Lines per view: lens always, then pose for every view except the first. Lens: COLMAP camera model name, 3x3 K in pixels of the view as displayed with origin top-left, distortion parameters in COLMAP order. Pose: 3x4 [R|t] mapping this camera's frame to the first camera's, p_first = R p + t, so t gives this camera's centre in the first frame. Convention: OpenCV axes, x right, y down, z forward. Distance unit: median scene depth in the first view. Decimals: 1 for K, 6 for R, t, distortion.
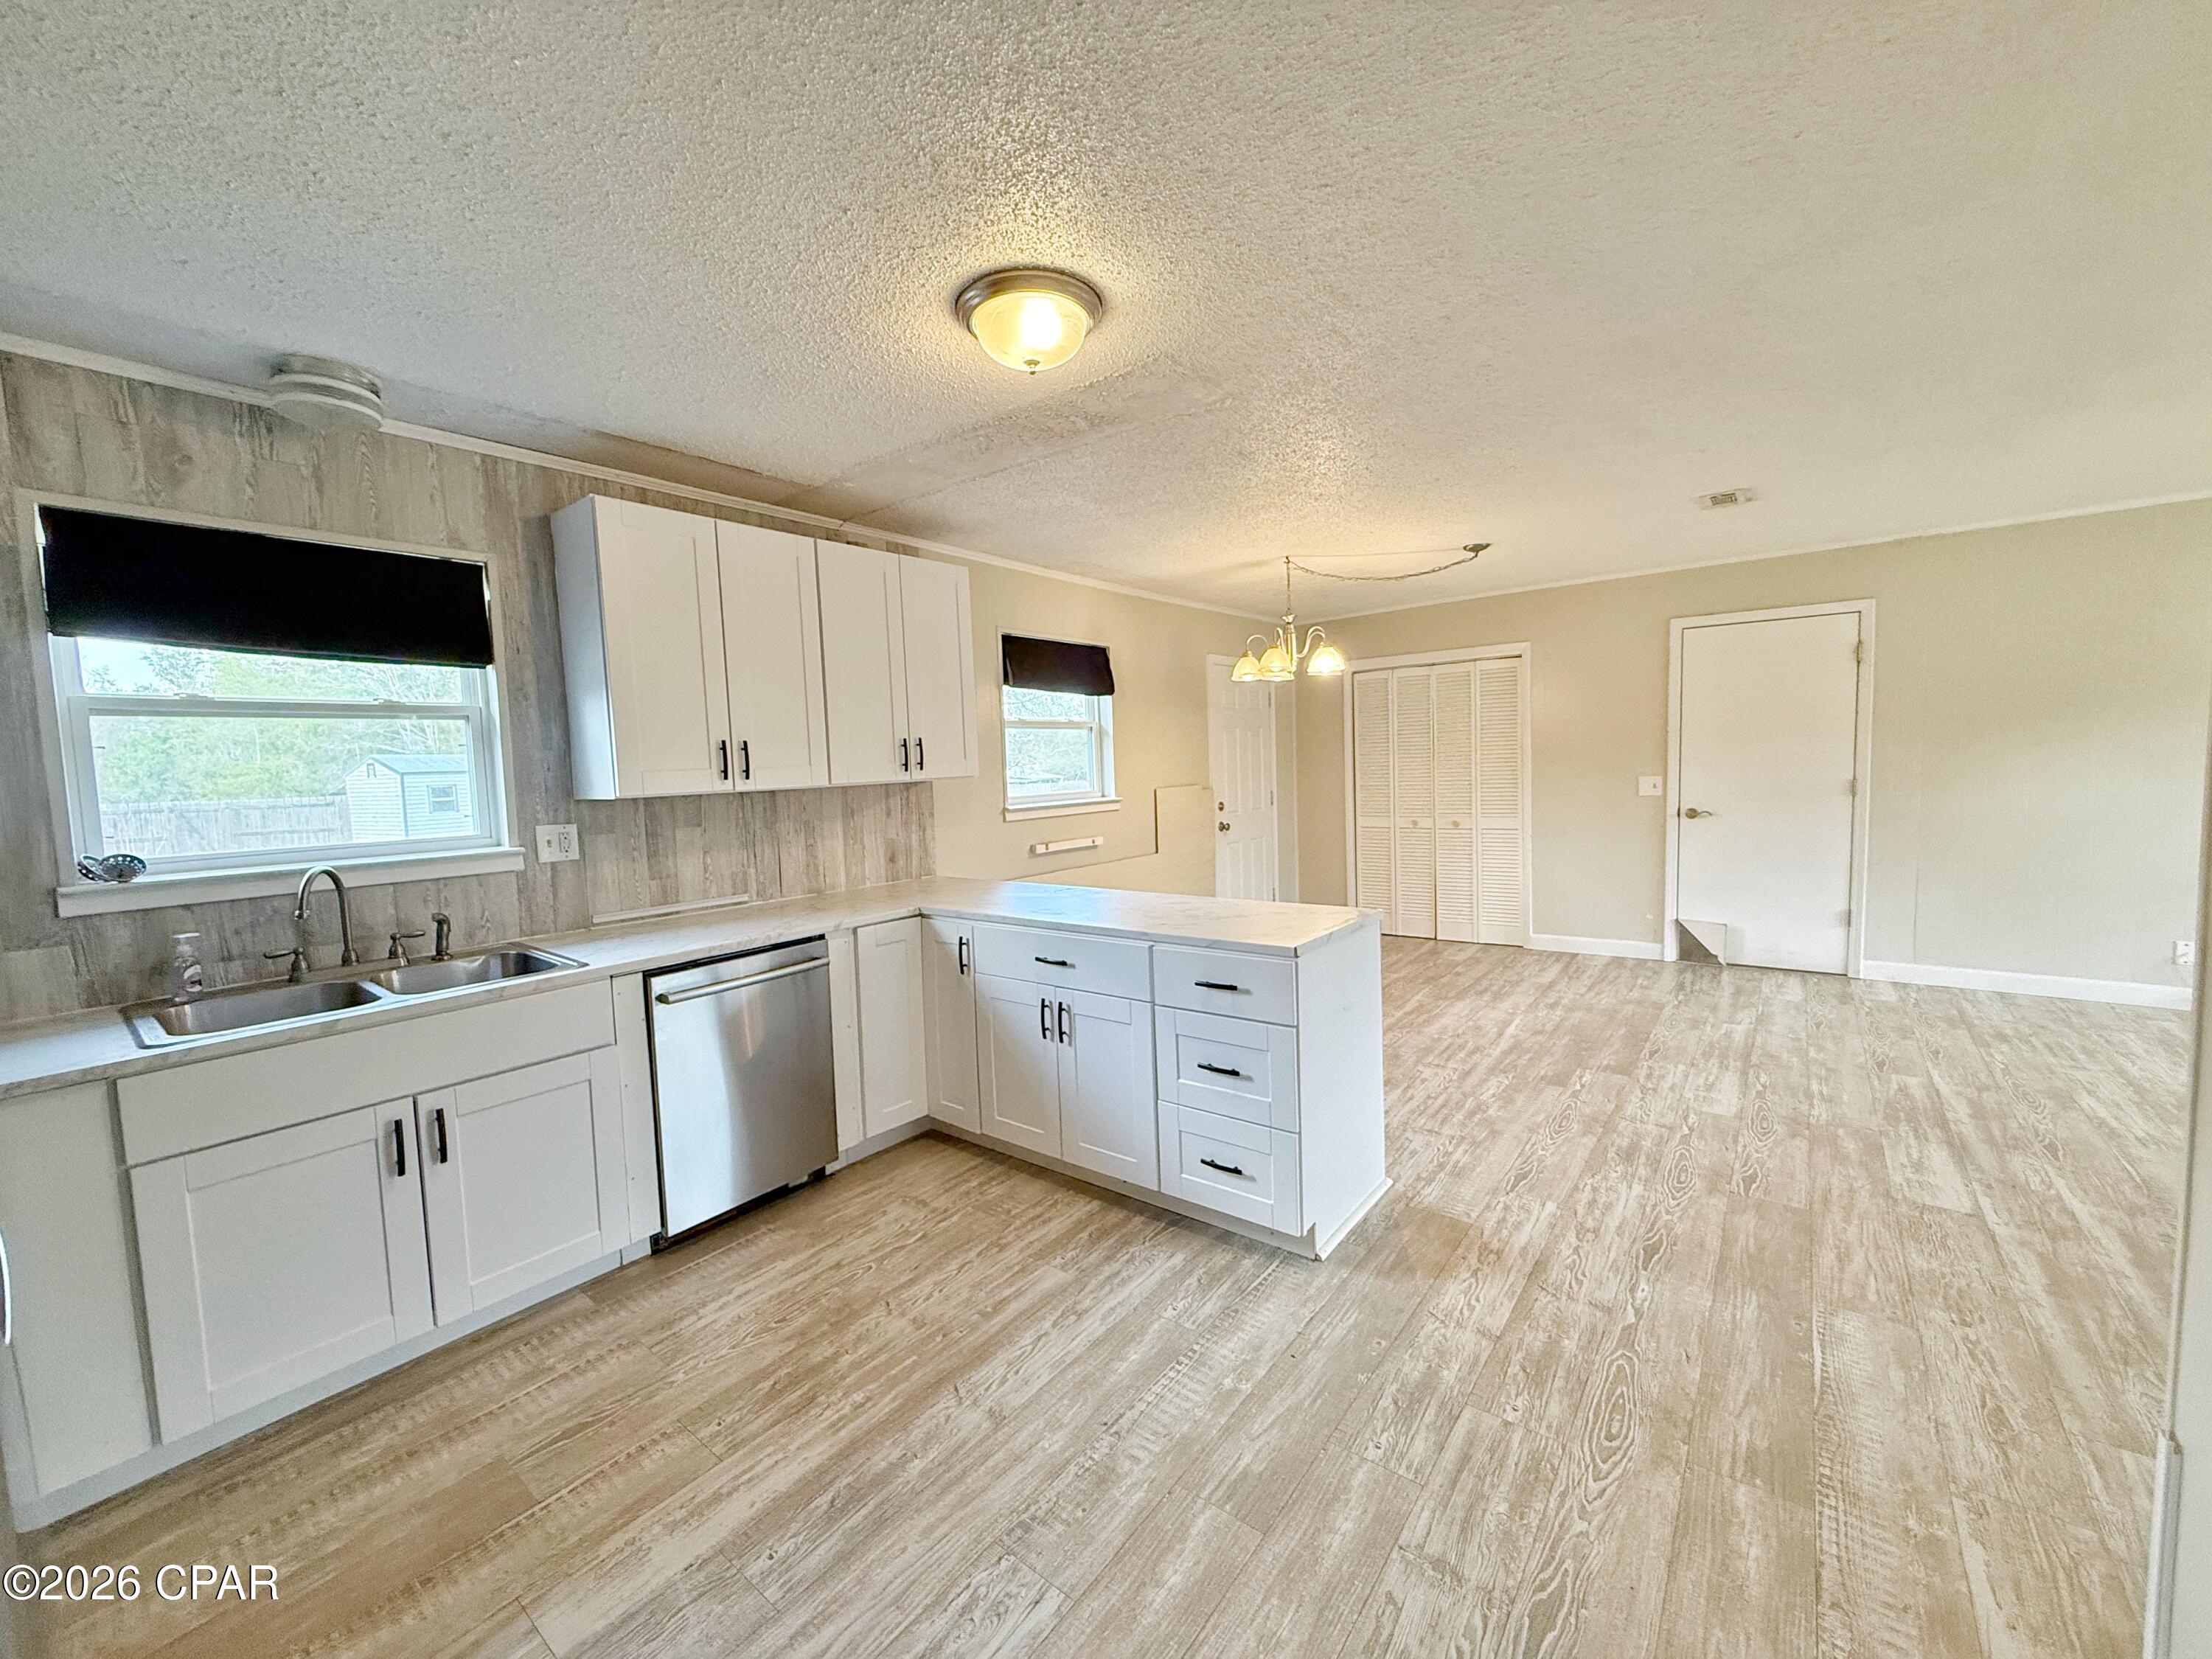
lens RADIAL K [[881.5, 0, 1098.9], [0, 881.5, 830.2], [0, 0, 1]] dist [-0.000006, -0.000352]
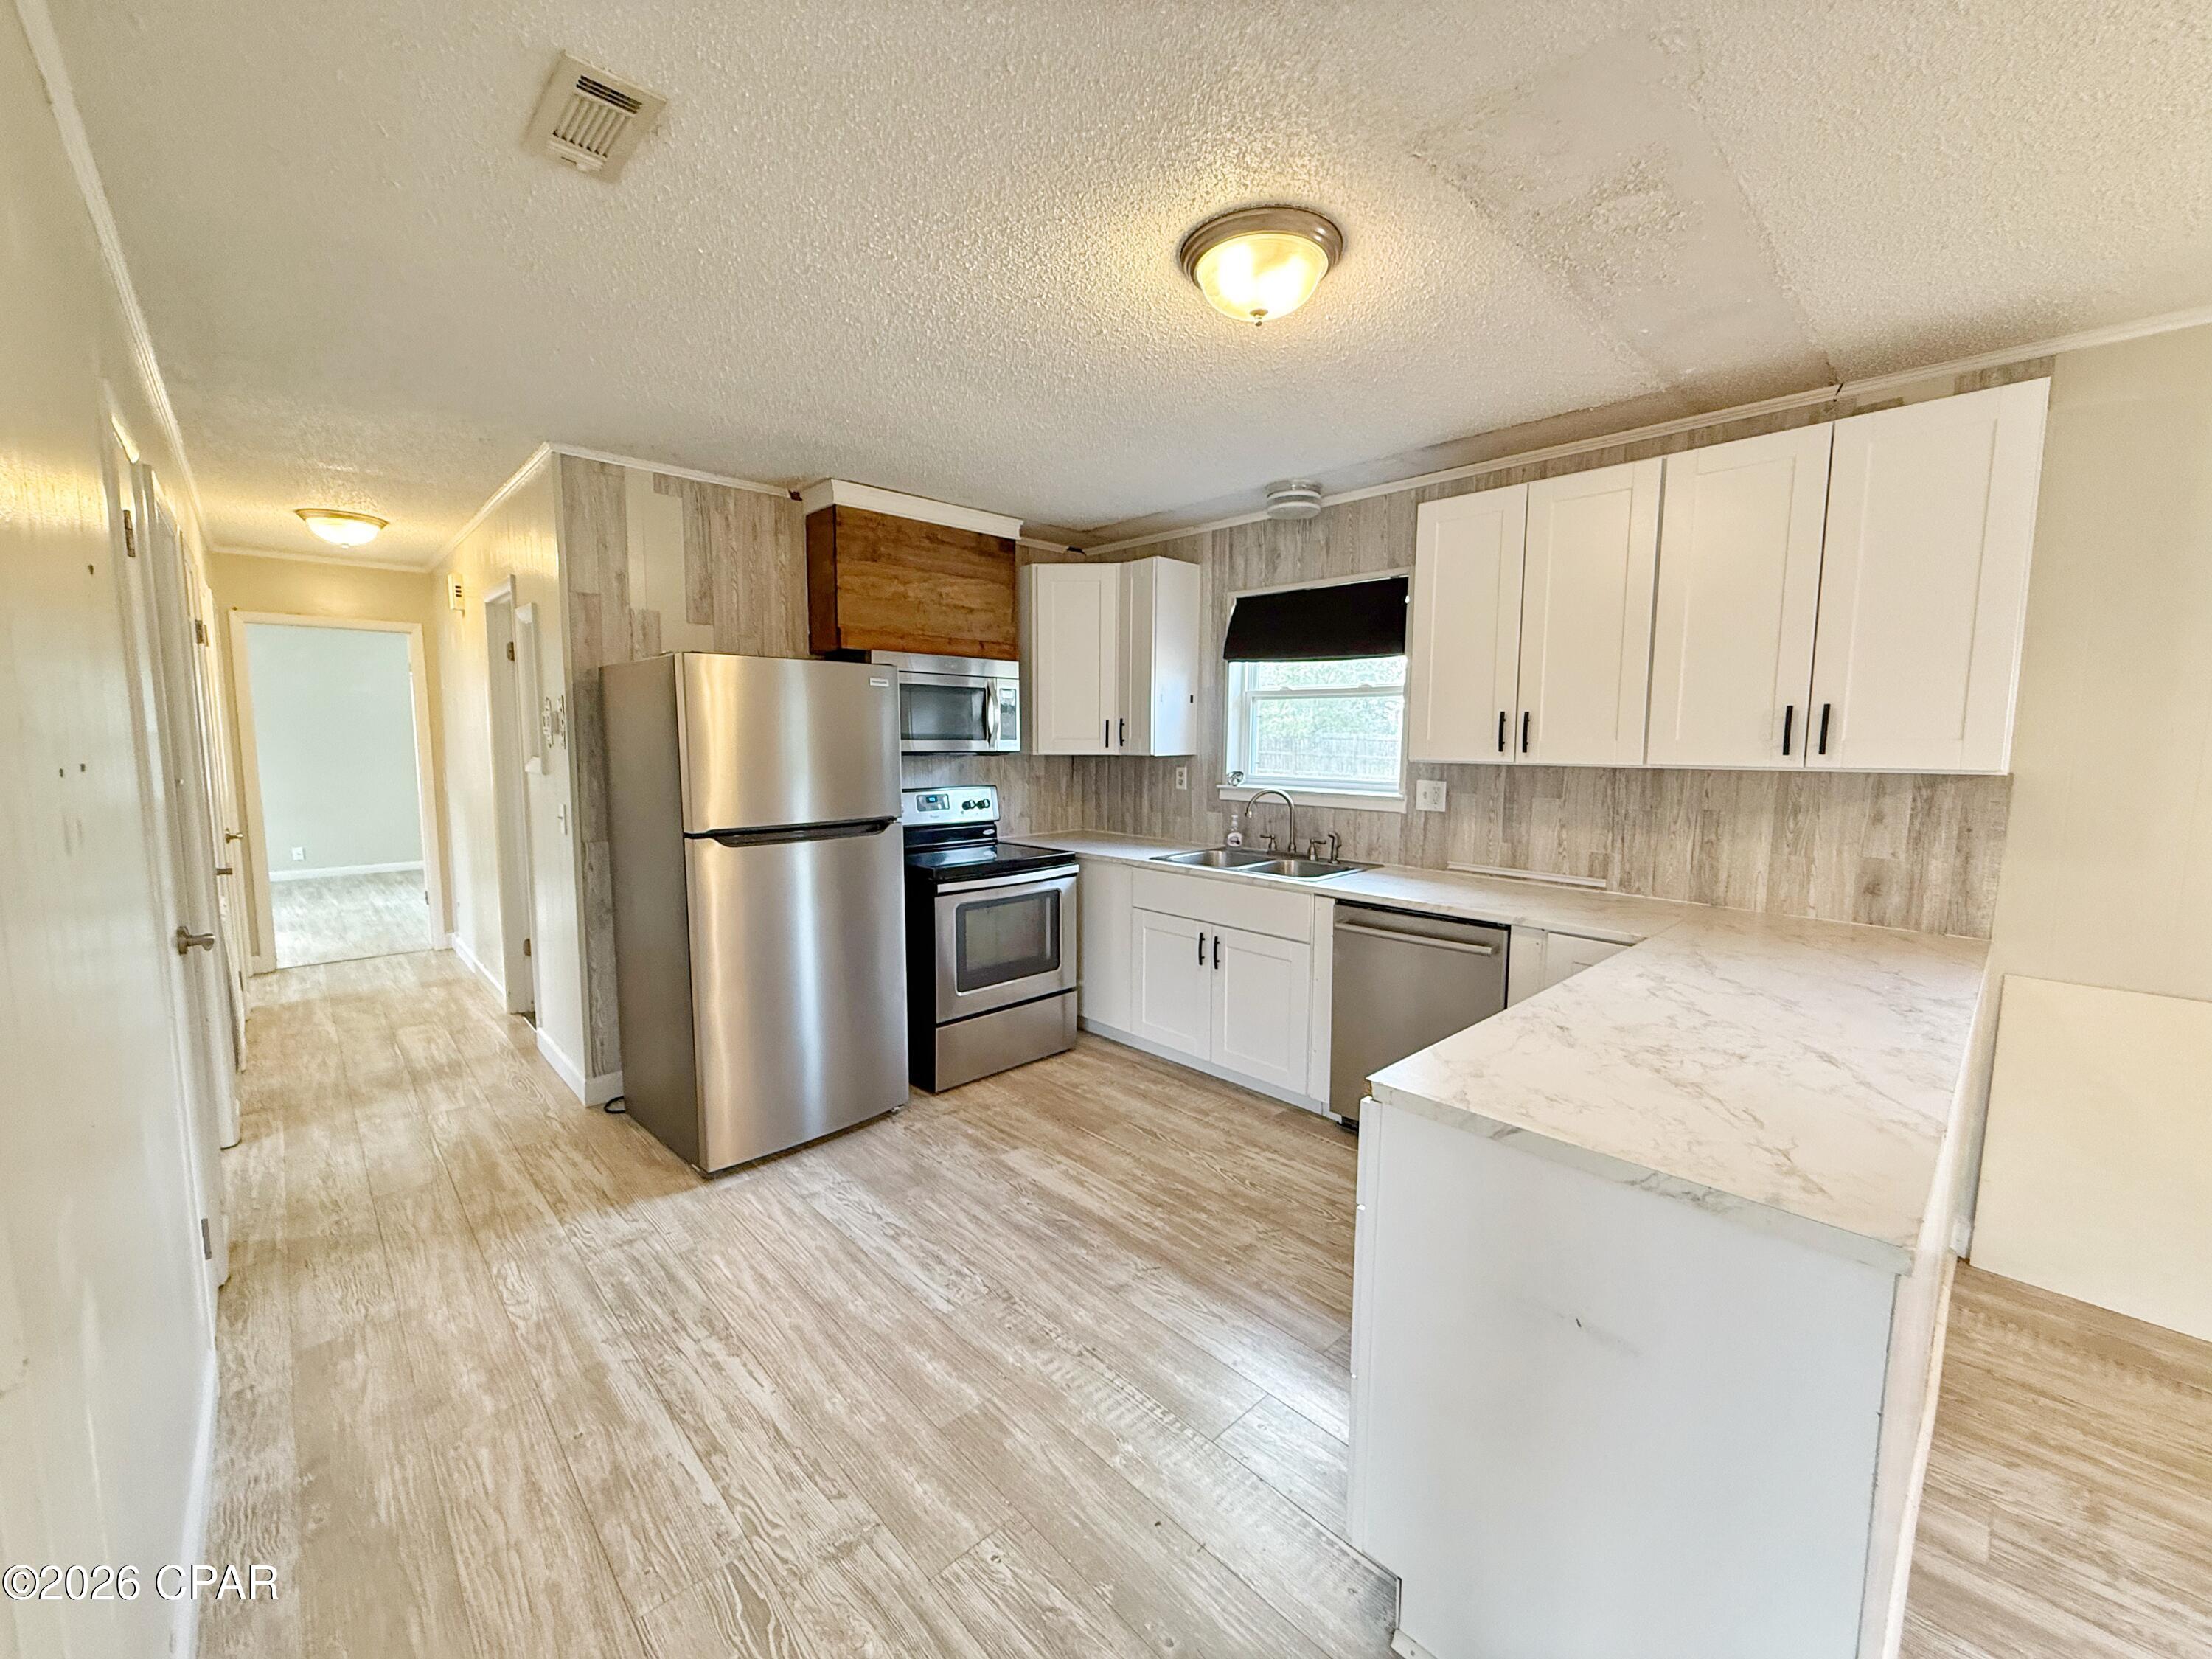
lens RADIAL K [[881.5, 0, 1098.9], [0, 881.5, 830.2], [0, 0, 1]] dist [-0.000006, -0.000352]
pose [[-0.146001, 0.139562, -0.979391, 0.632526], [-0.079127, 0.985180, 0.152183, -0.084852], [0.986115, 0.099715, -0.132794, 0.691366]]
